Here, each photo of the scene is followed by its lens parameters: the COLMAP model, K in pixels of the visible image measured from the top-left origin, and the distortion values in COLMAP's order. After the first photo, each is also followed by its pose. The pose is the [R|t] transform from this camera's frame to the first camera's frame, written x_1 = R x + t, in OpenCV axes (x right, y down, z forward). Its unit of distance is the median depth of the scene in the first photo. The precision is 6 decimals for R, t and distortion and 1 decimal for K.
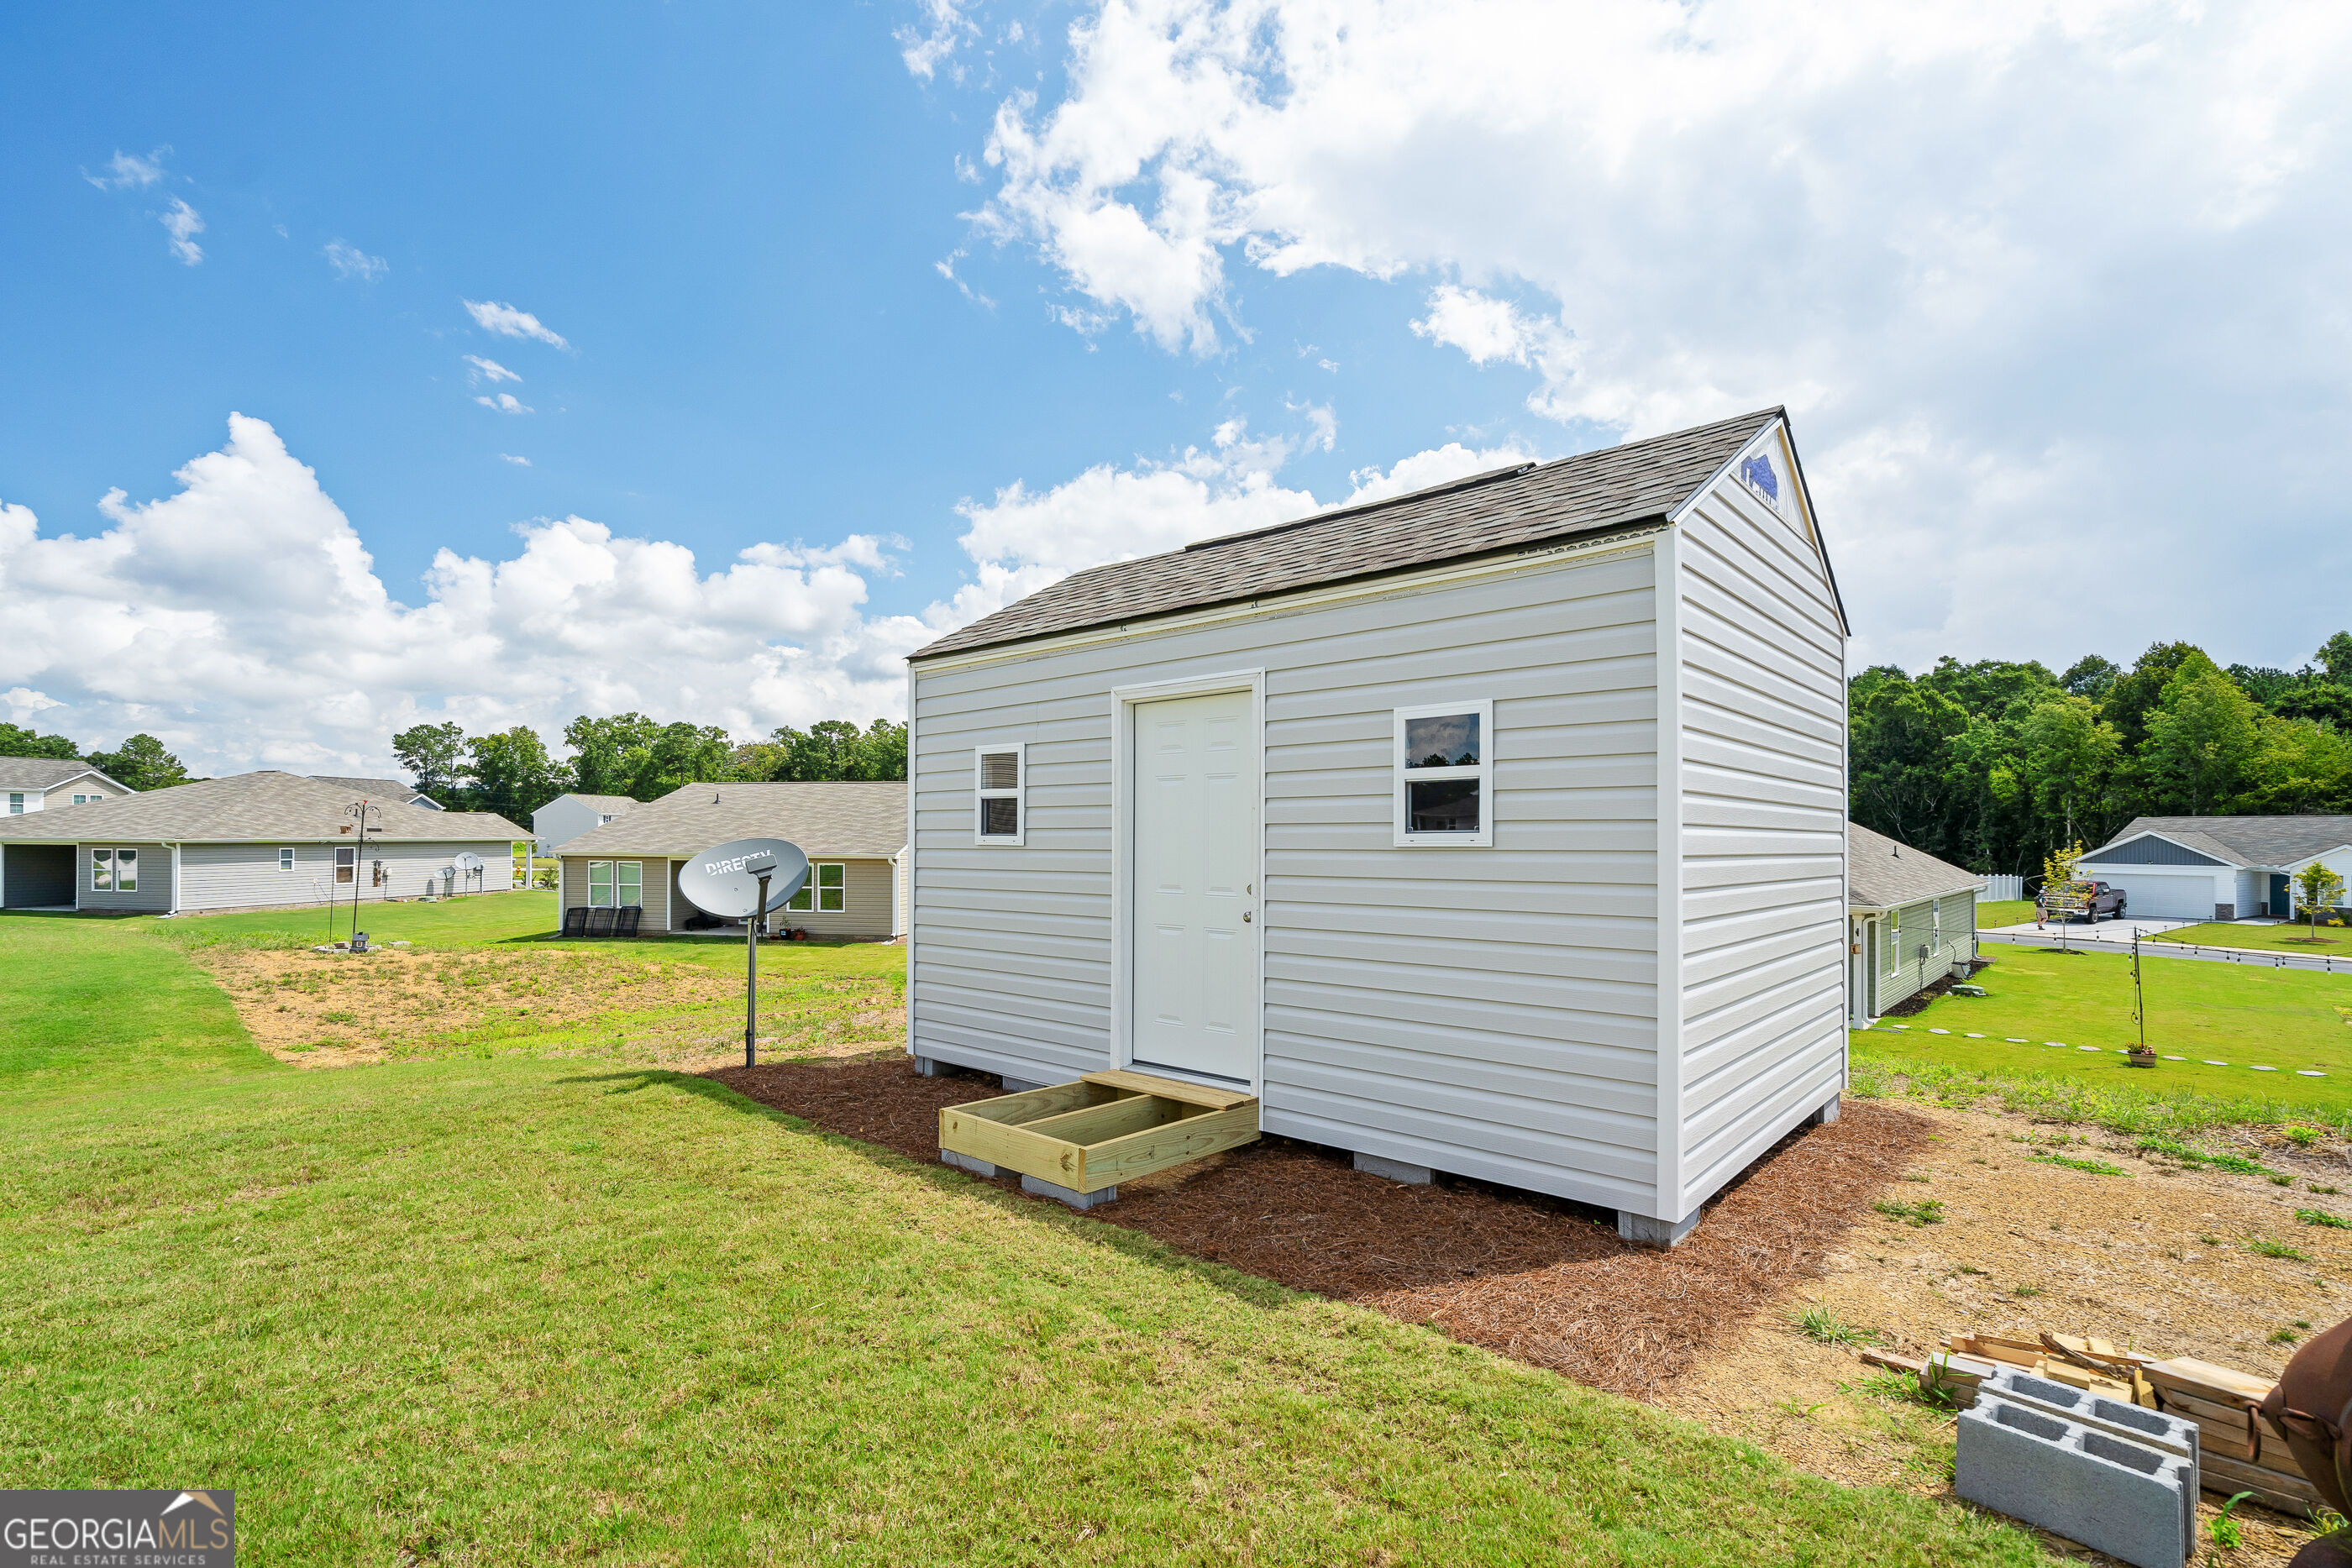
lens RADIAL K [[1072.9, 0, 1164.9], [0, 1072.9, 864.4], [0, 0, 1]] dist [0.001861, 0.000349]
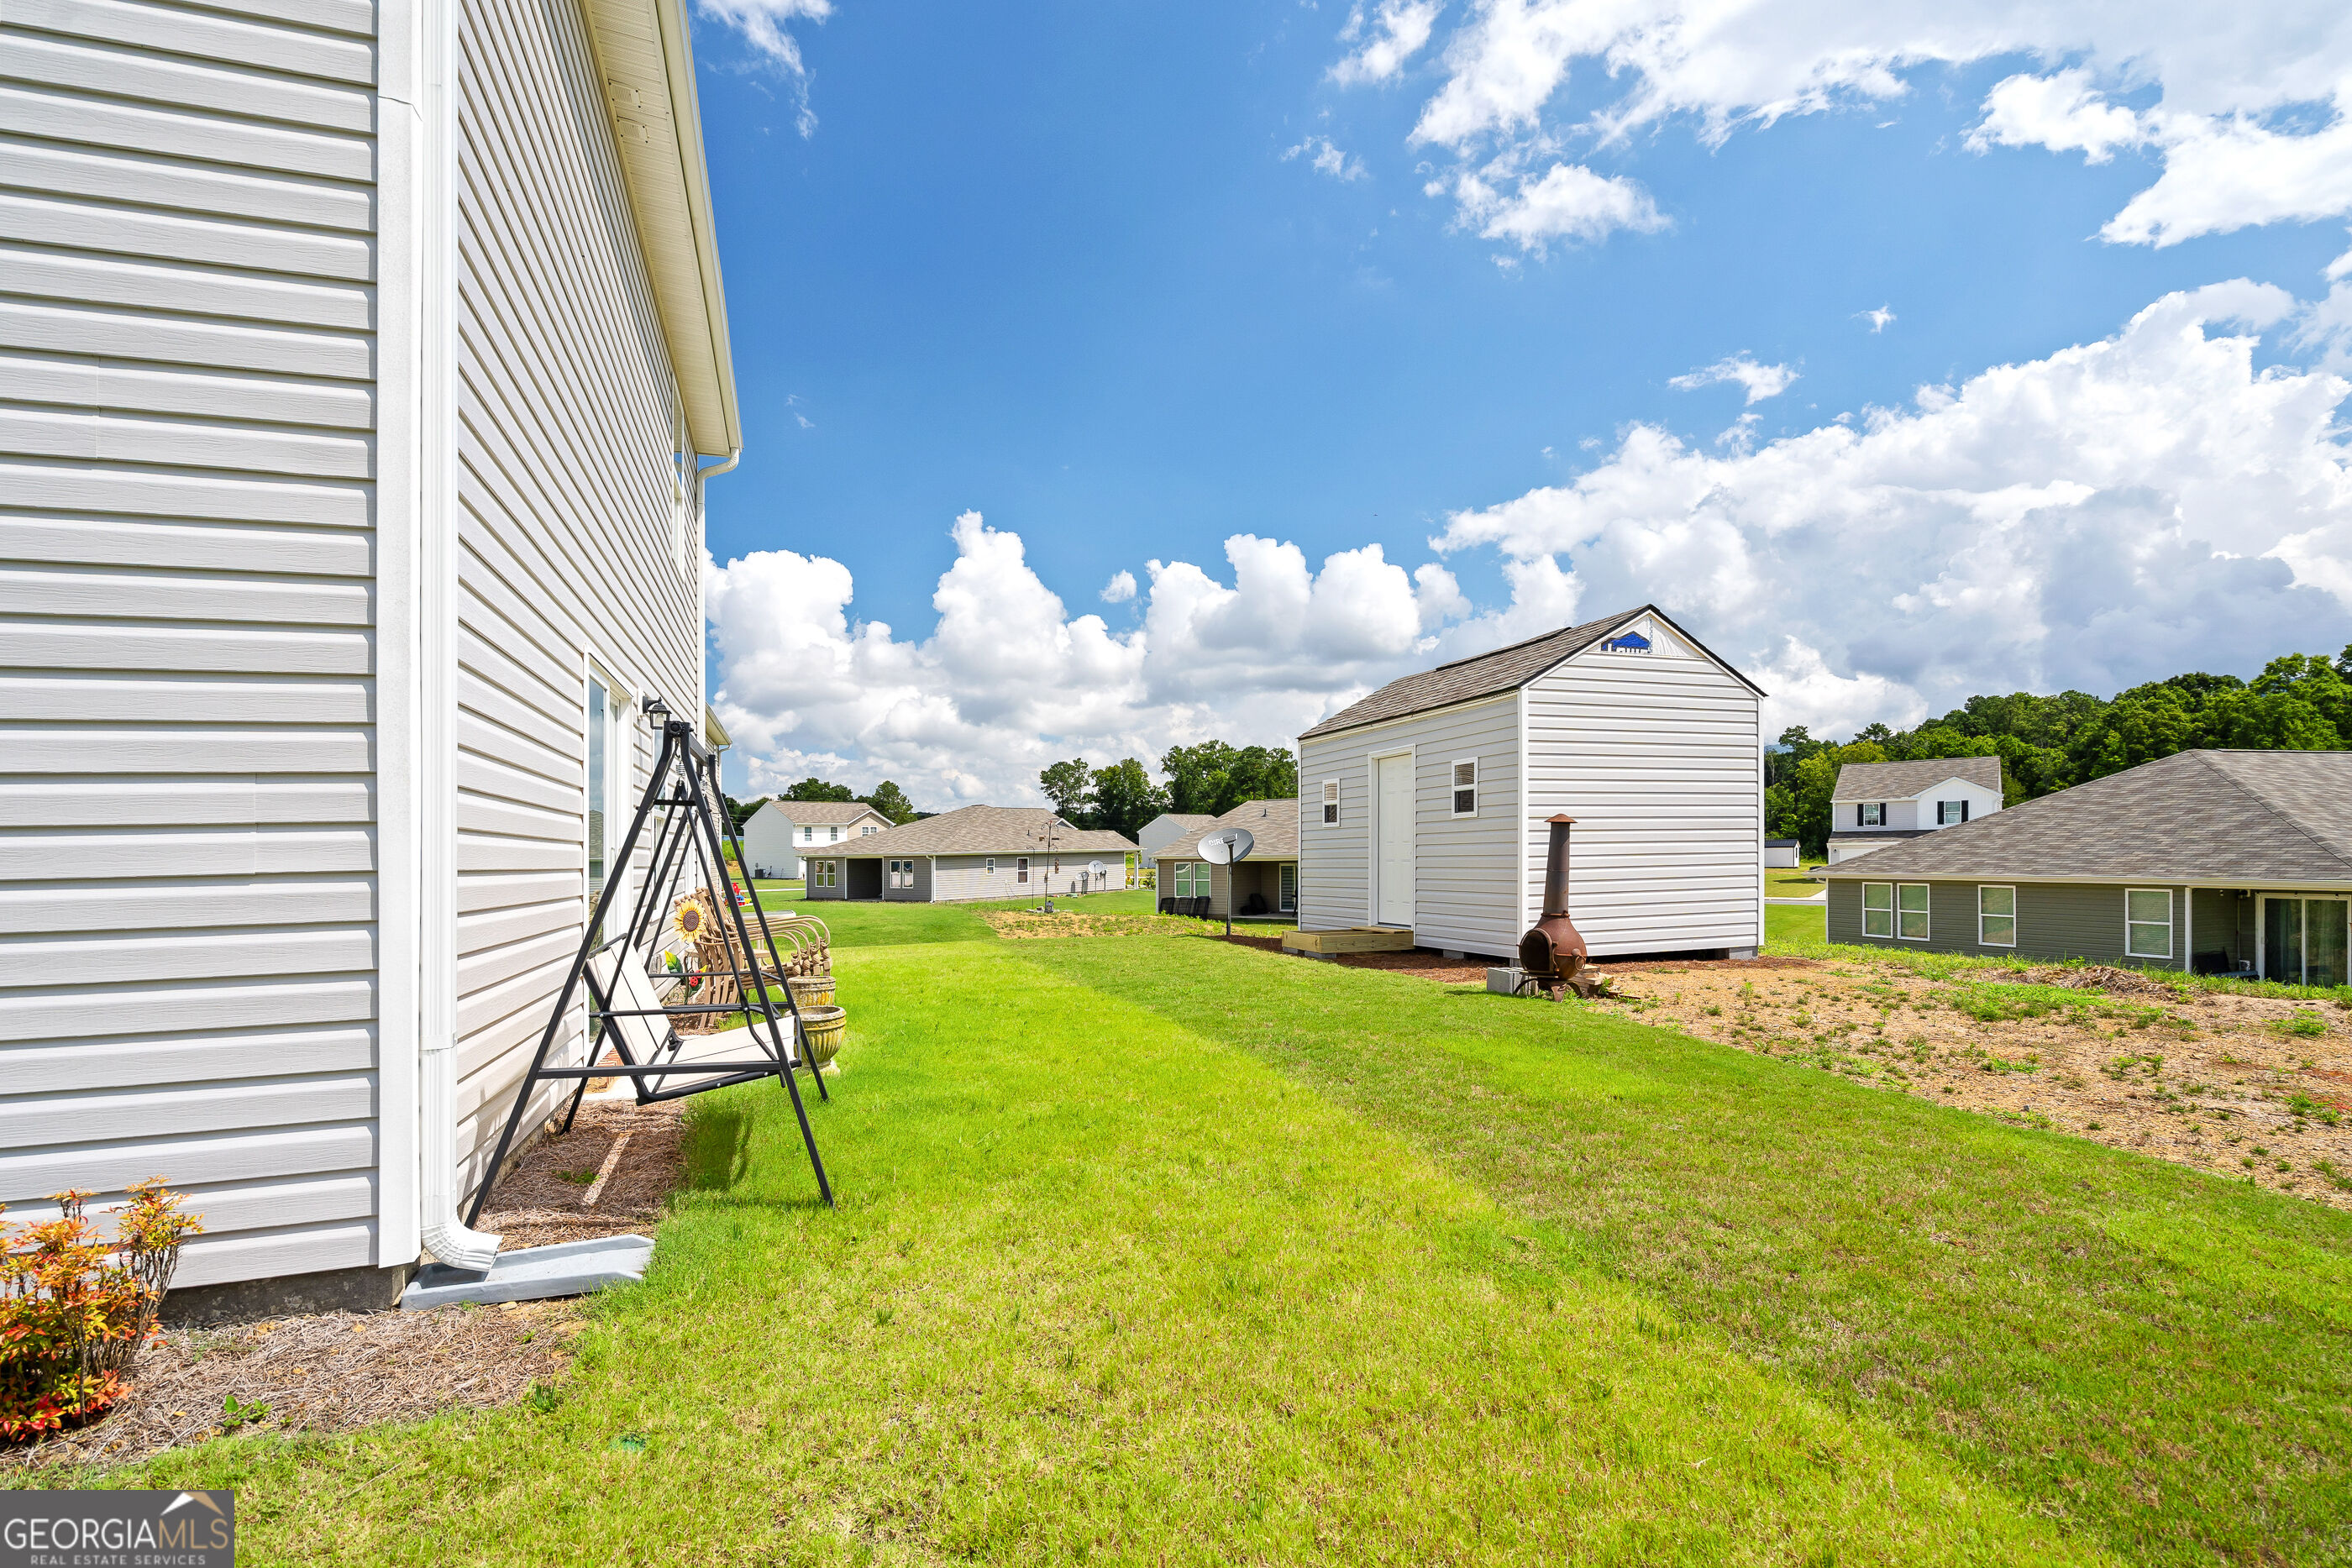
lens RADIAL K [[1096.7, 0, 1176.0], [0, 1096.7, 784.0], [0, 0, 1]] dist [0.008040, 0.000438]
pose [[0.878356, -0.048634, -0.475527, 0.074223], [0.009143, 0.996338, -0.085010, 0.009484], [0.477920, 0.070322, 0.875584, -0.126678]]
